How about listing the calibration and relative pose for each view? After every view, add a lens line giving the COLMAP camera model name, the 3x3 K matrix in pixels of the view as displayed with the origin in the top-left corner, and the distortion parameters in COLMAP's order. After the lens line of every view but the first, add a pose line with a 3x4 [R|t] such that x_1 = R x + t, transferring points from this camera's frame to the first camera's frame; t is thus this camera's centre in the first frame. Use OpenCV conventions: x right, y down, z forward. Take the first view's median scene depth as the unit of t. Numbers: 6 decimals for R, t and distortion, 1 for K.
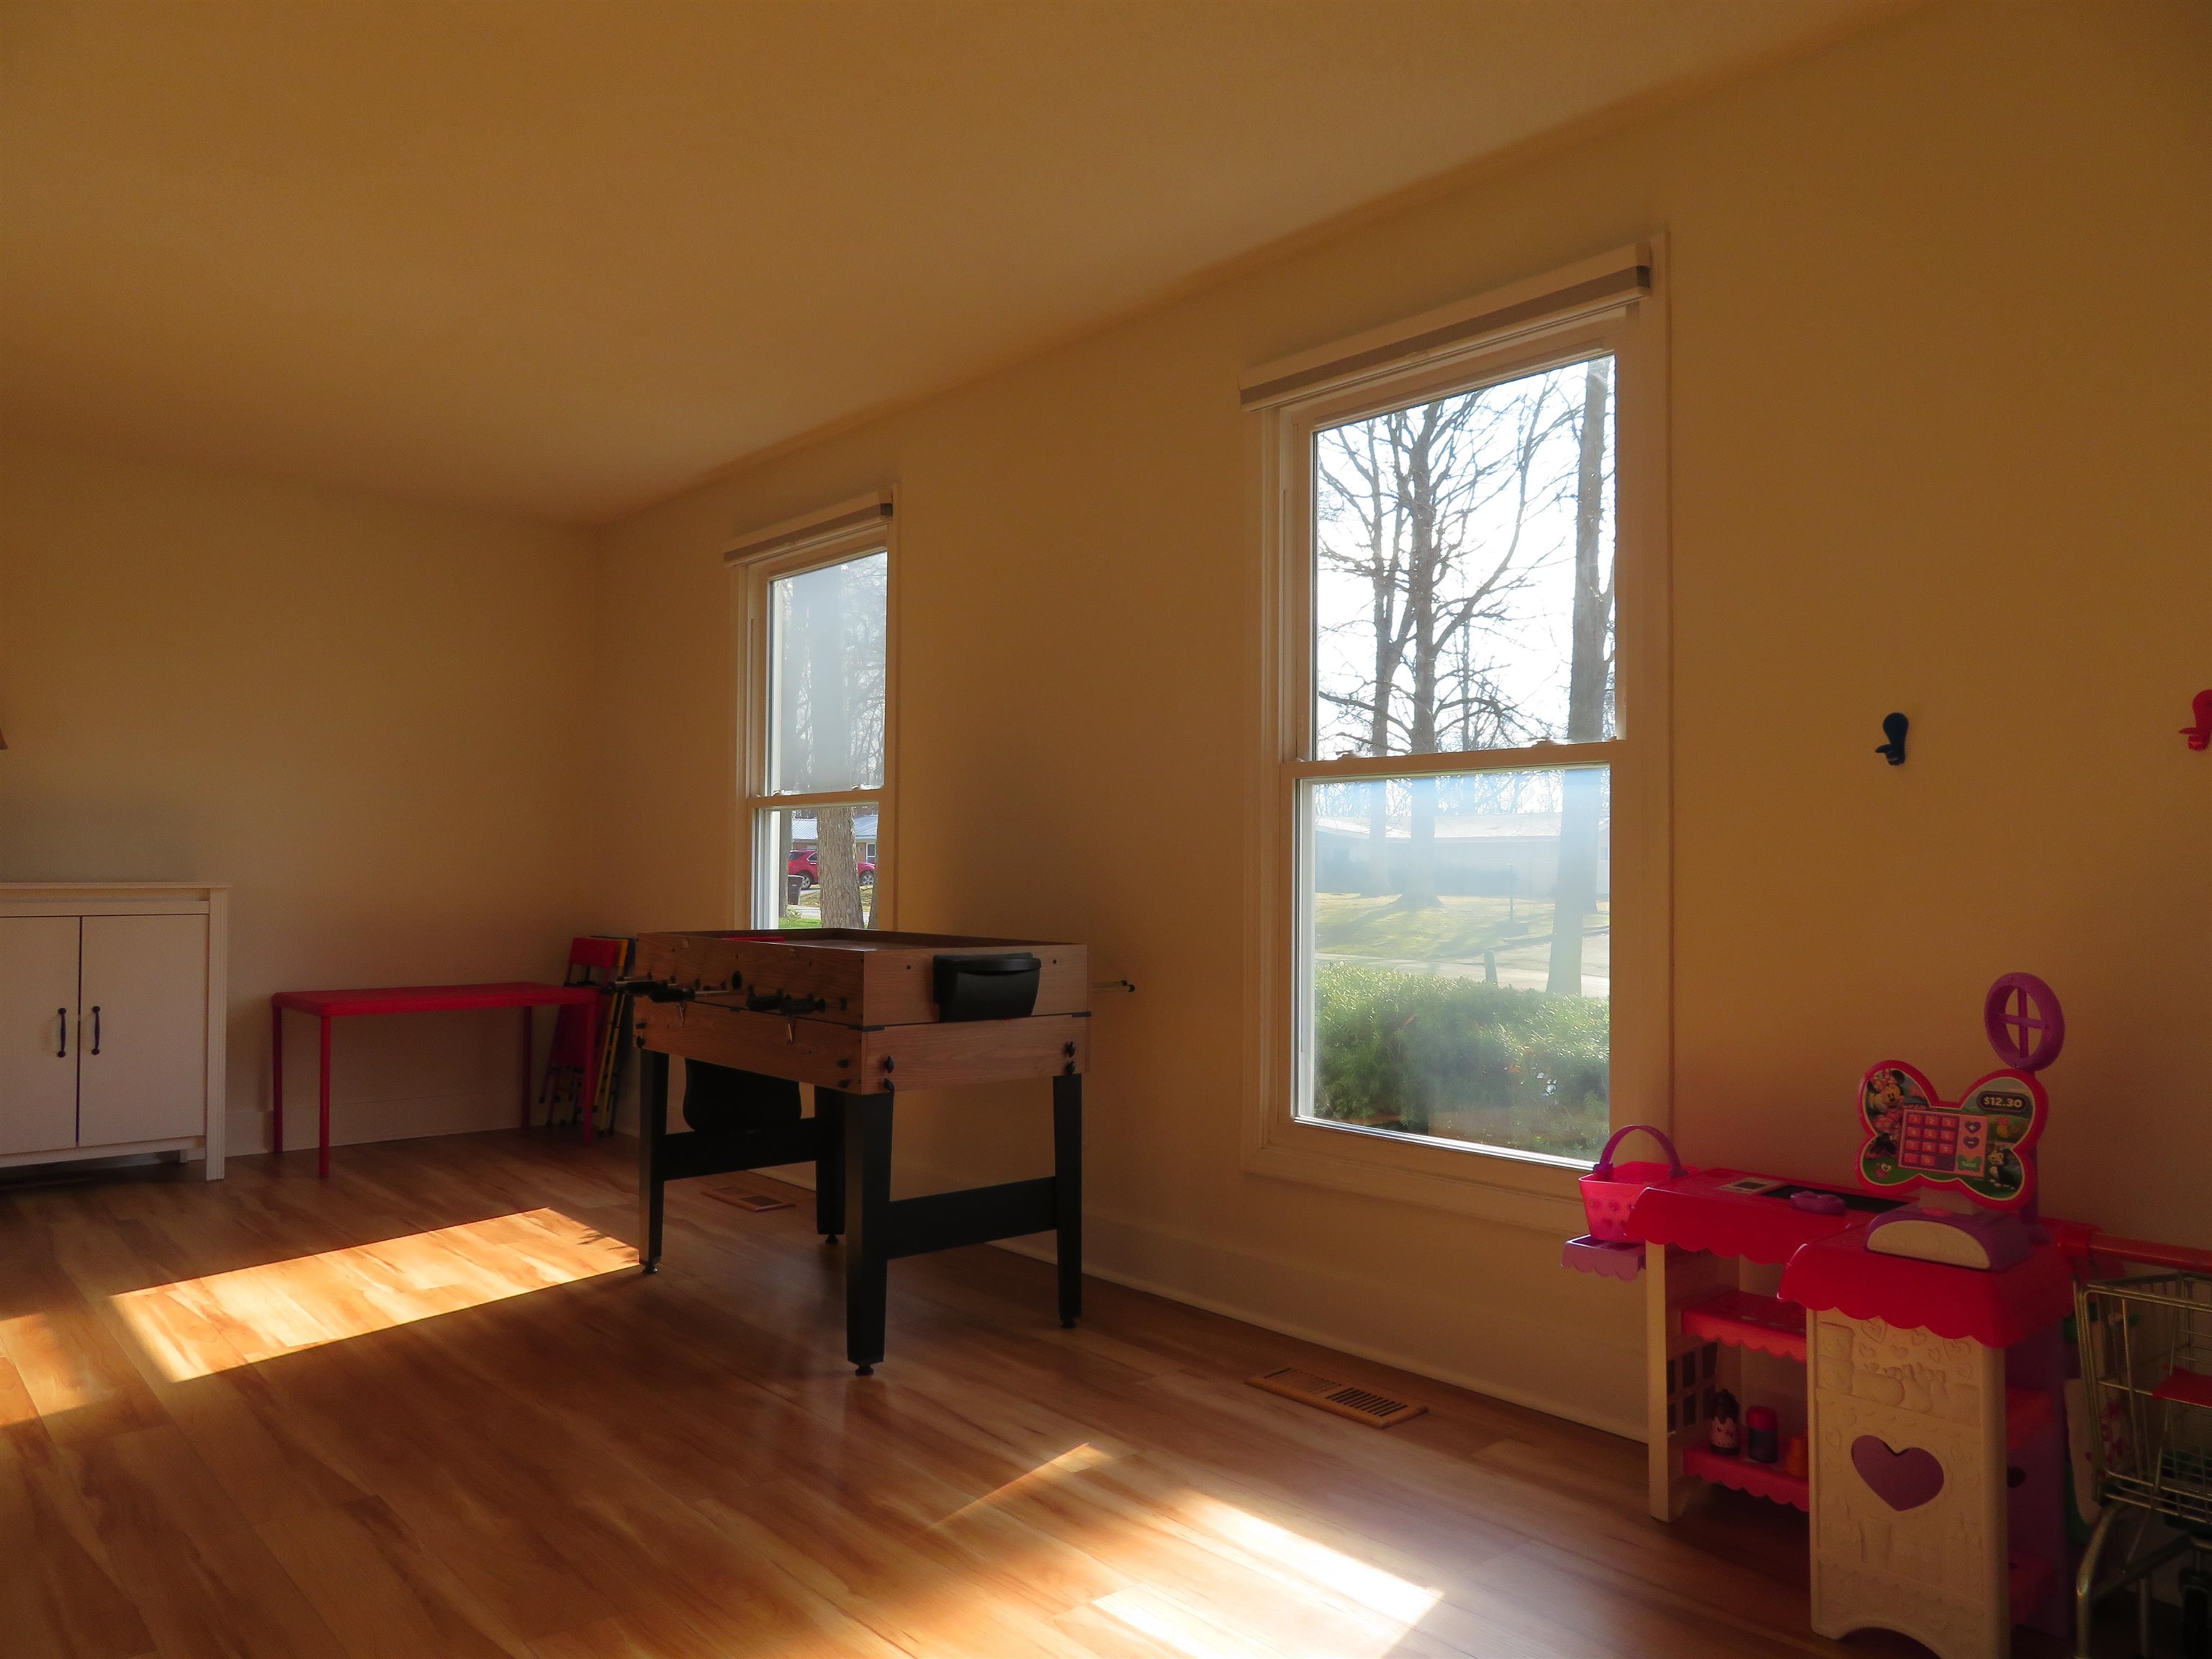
lens RADIAL K [[1582.9, 0, 1101.1], [0, 1582.9, 833.5], [0, 0, 1]] dist [-0.006495, 0.006495]
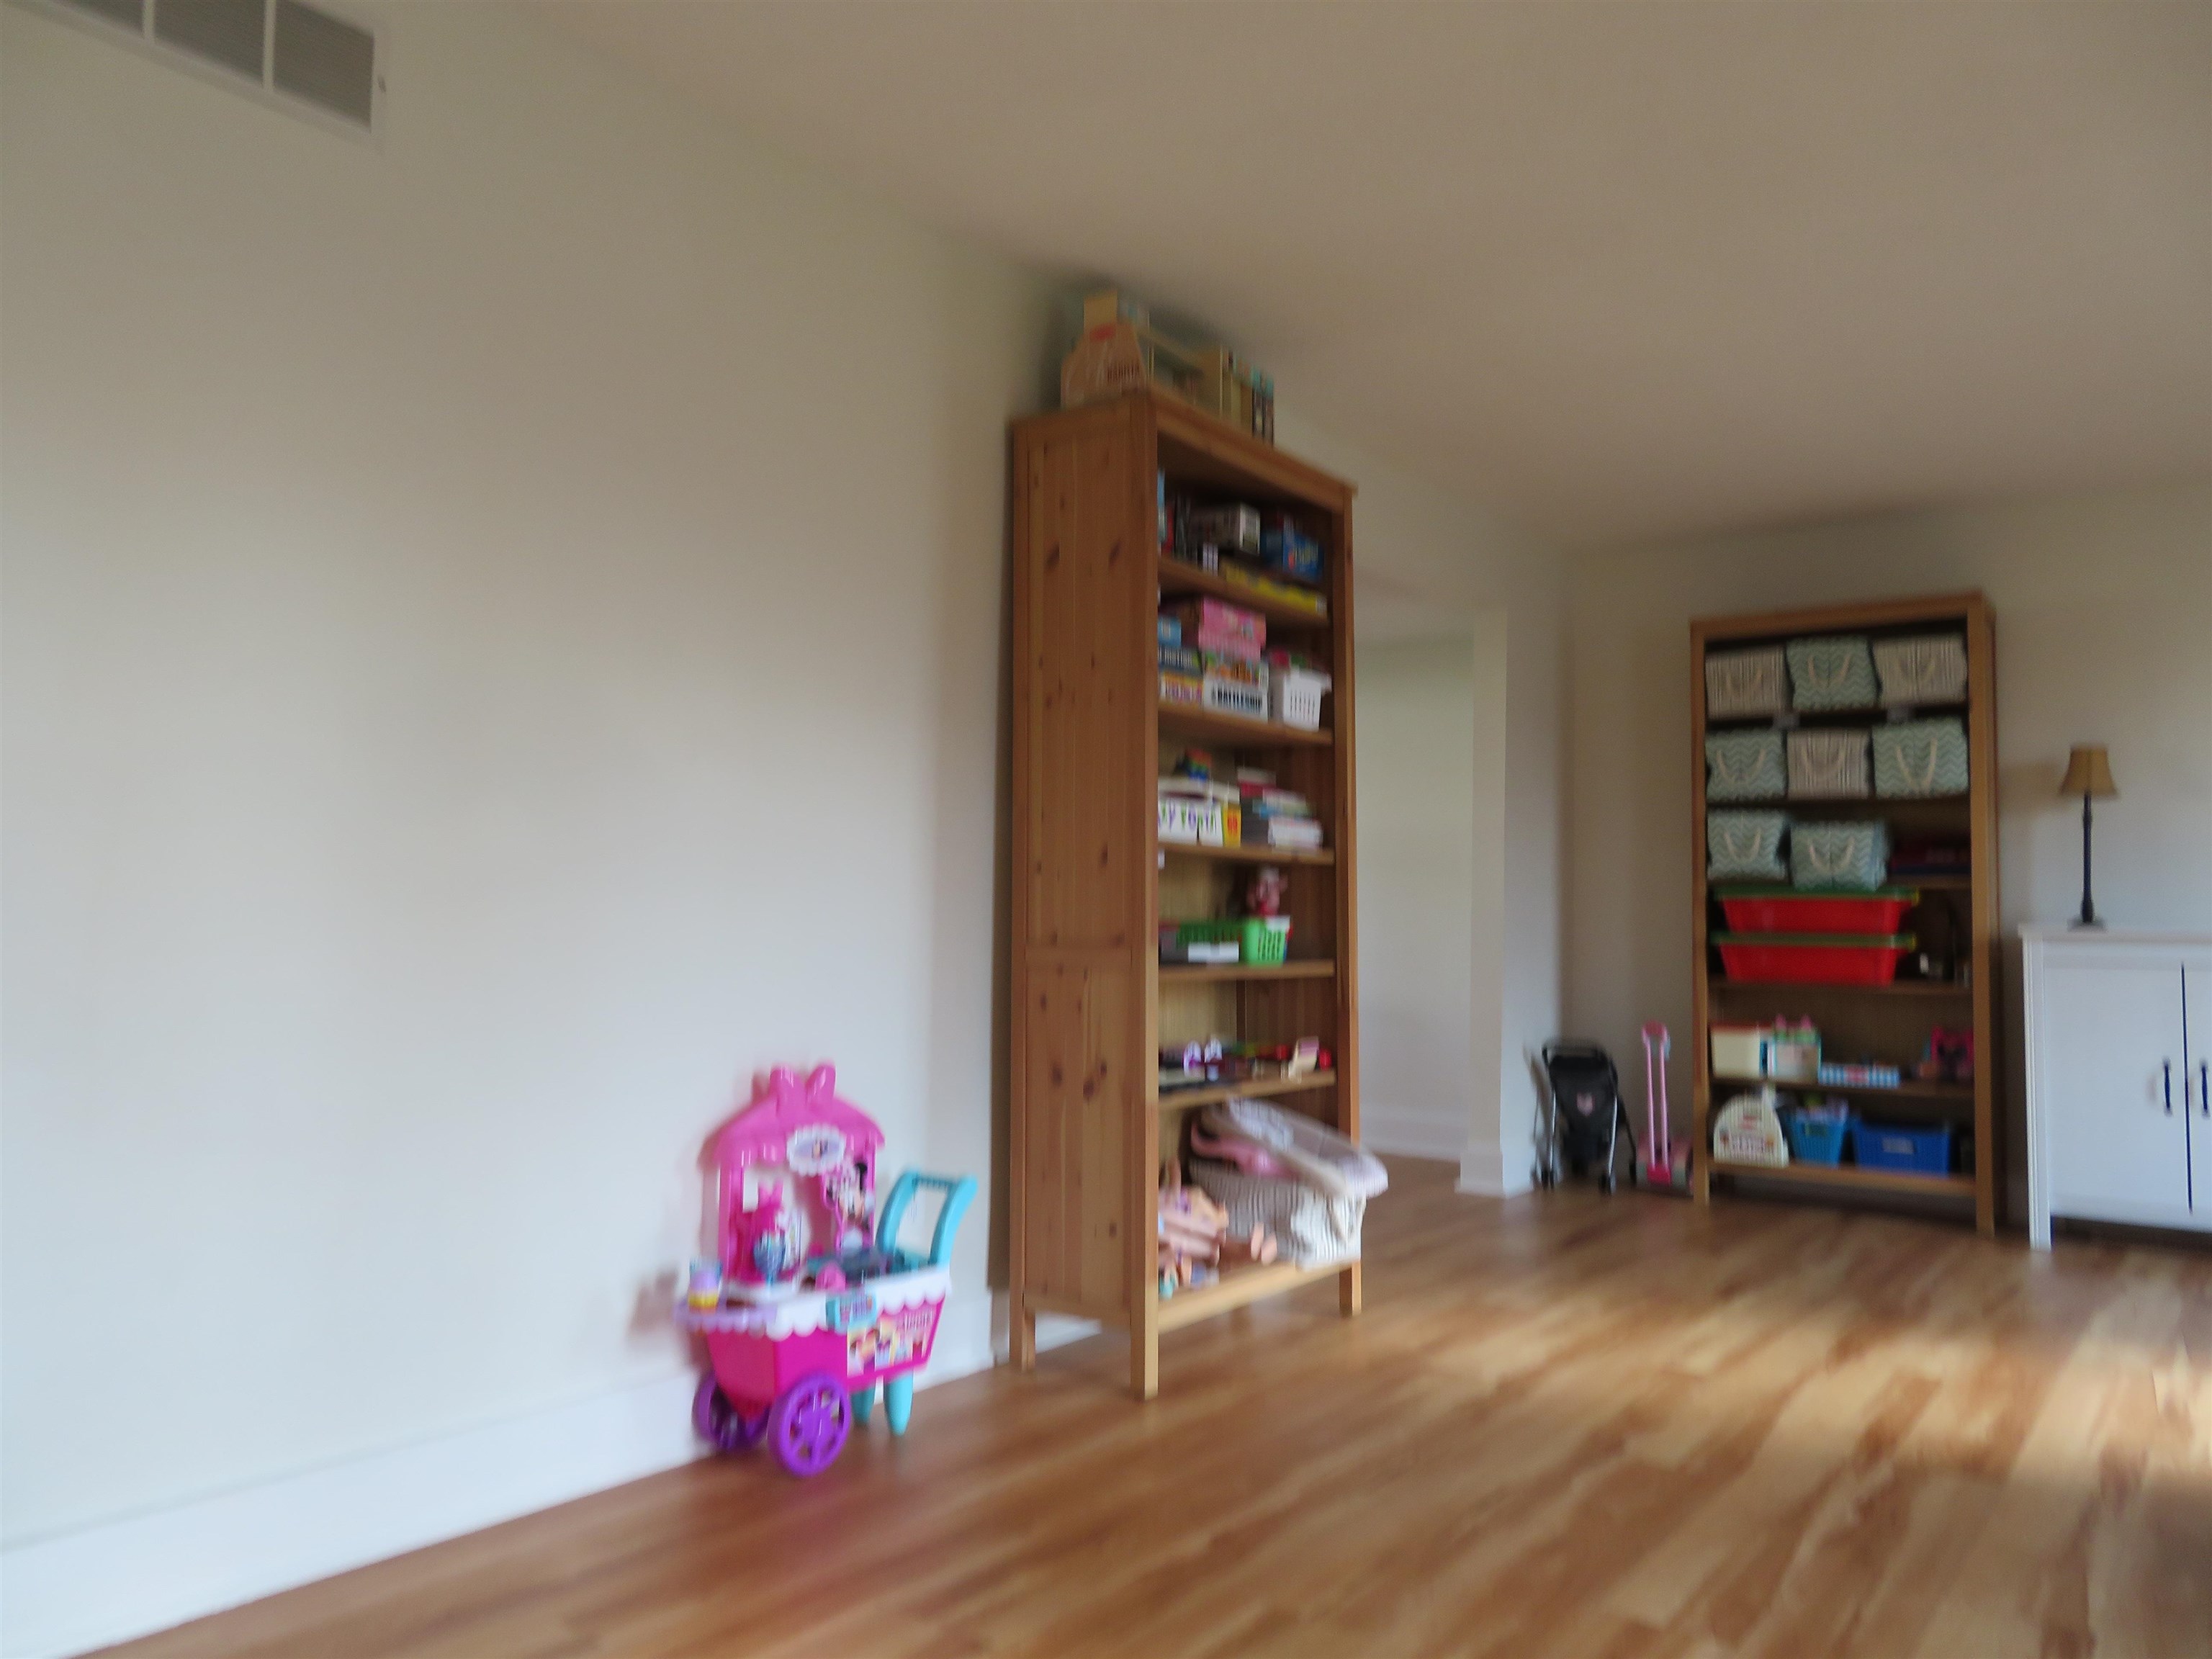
lens RADIAL K [[1584.2, 0, 1099.8], [0, 1584.2, 828.2], [0, 0, 1]] dist [-0.008270, 0.005544]
pose [[0.218194, -0.062971, -0.973872, 0.191717], [0.012944, 0.998015, -0.061632, 0.027796], [0.975820, 0.000841, 0.218576, 0.216998]]
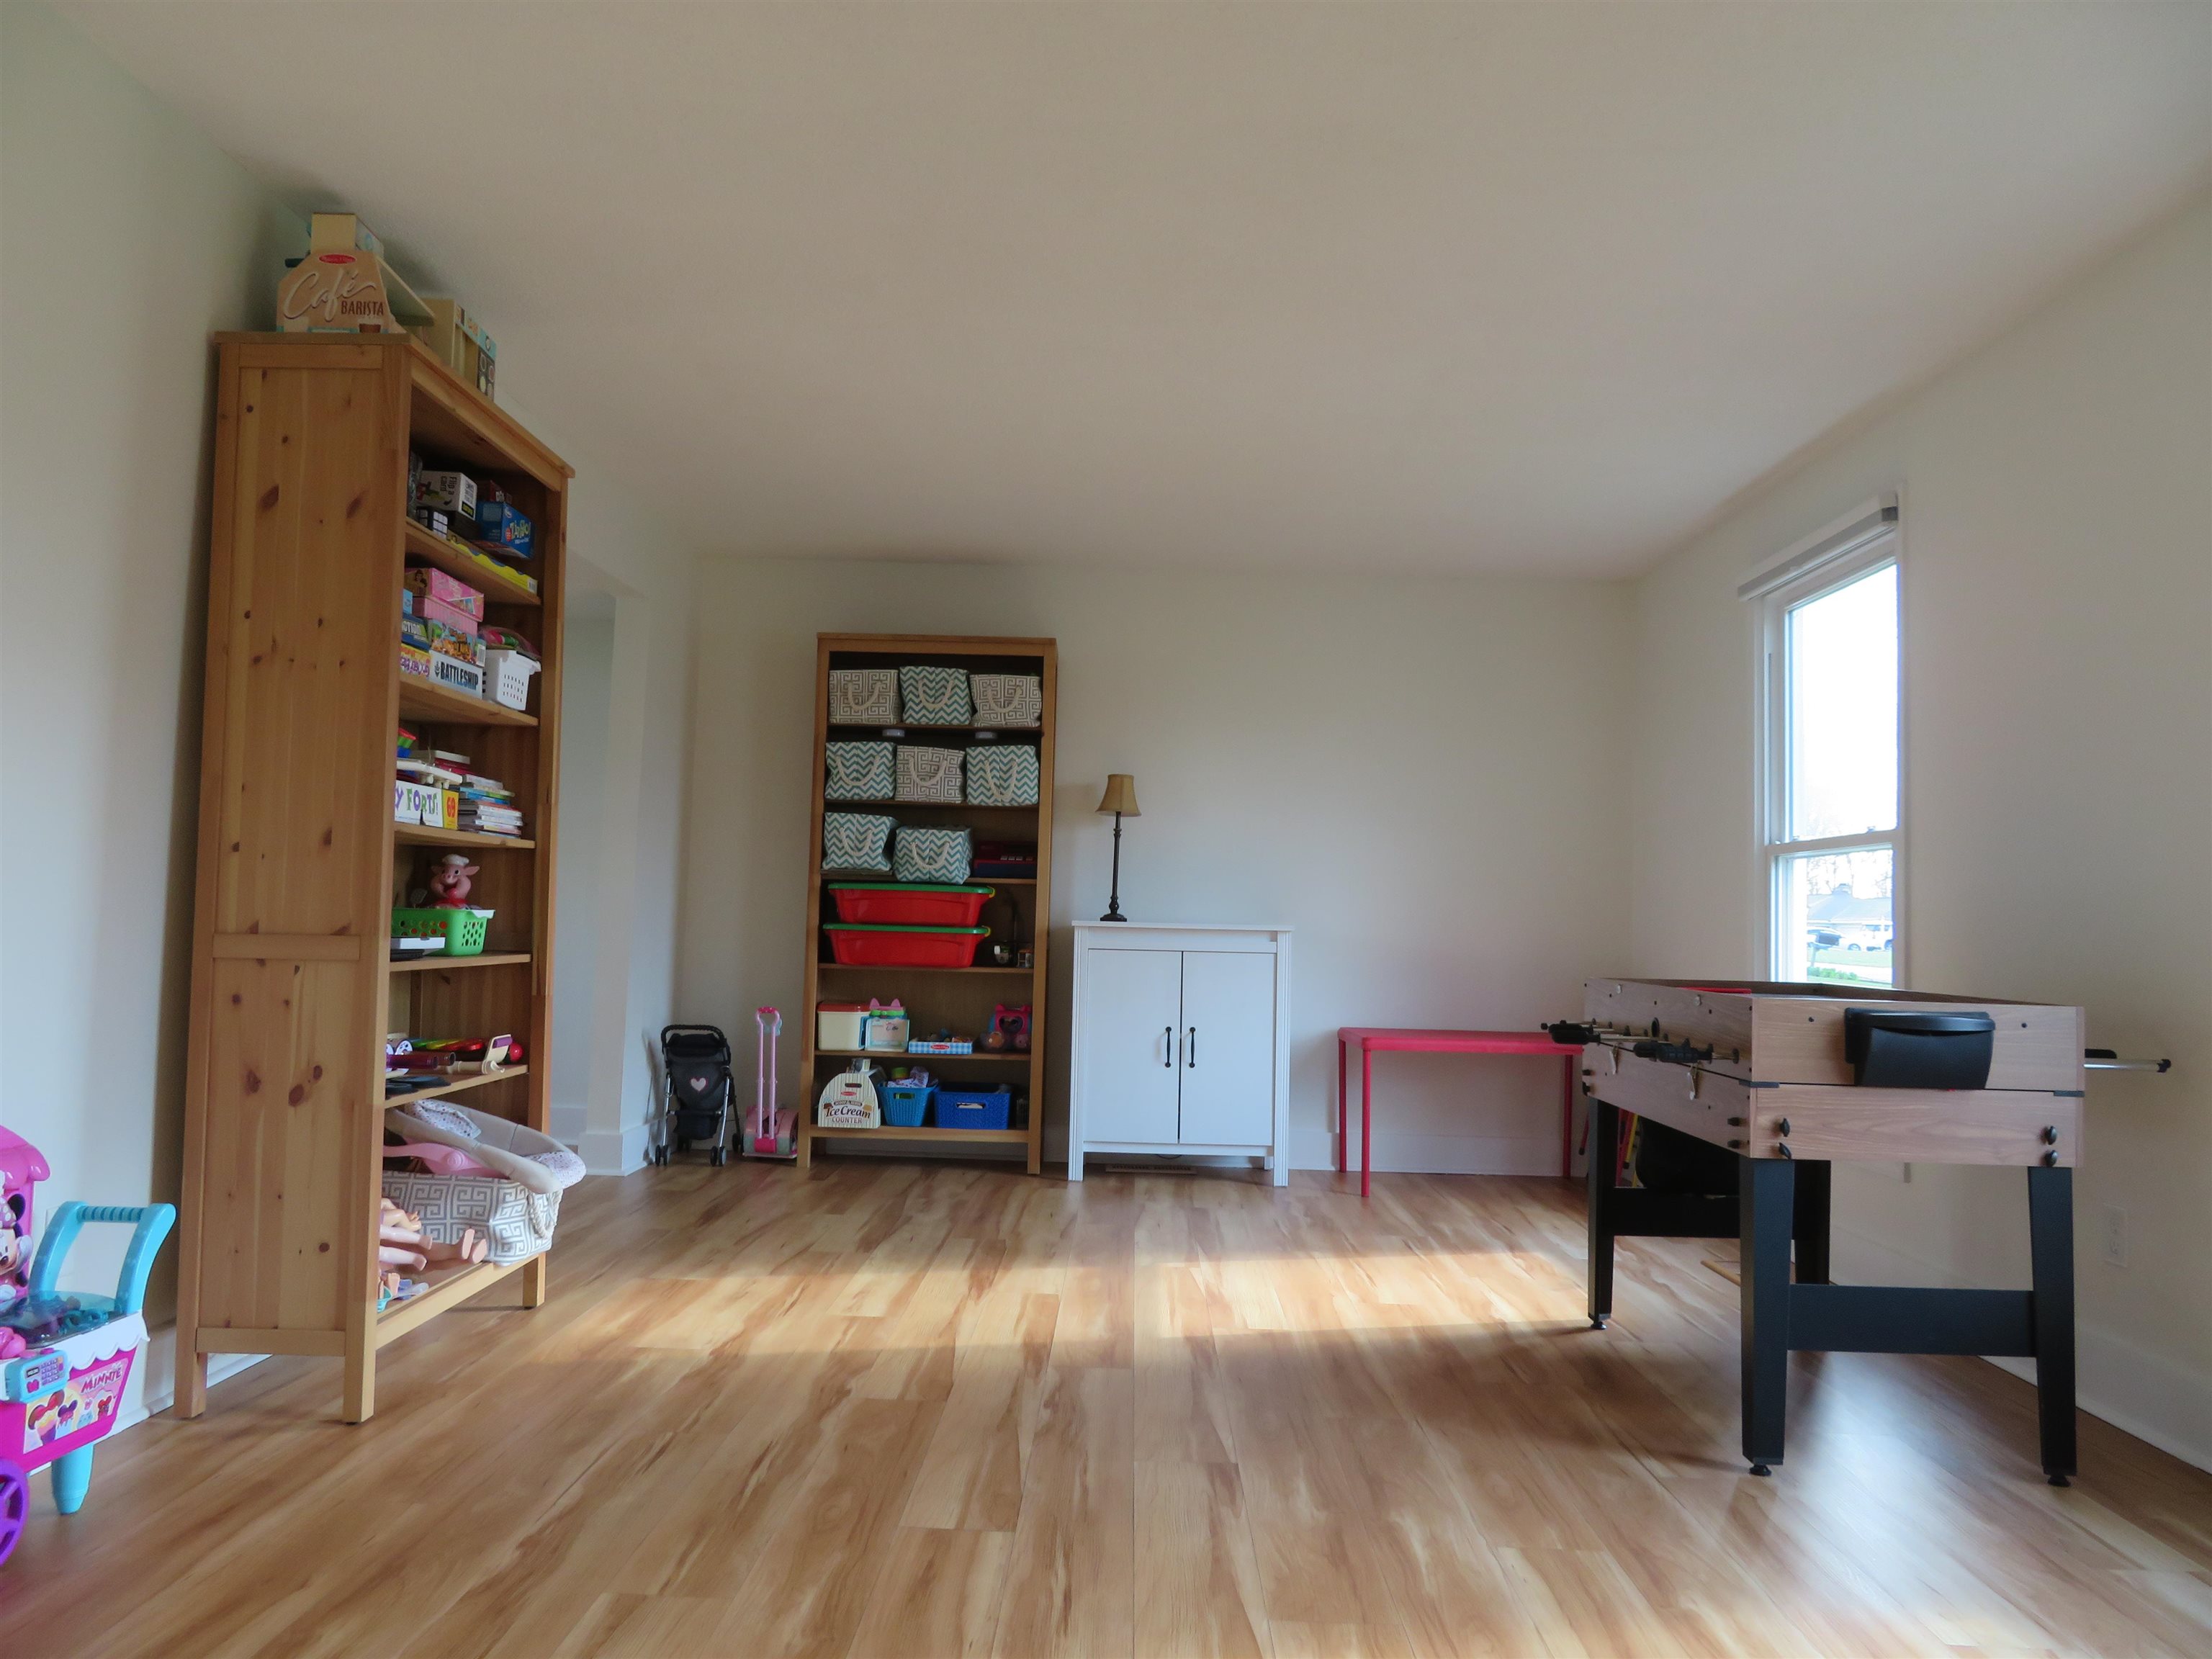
lens RADIAL K [[1582.9, 0, 1101.1], [0, 1582.9, 833.5], [0, 0, 1]] dist [-0.006495, 0.006495]
pose [[0.748515, -0.024399, -0.662668, 0.154446], [-0.004490, 0.999113, -0.041858, 0.017723], [0.663102, 0.034307, 0.747742, 0.067150]]
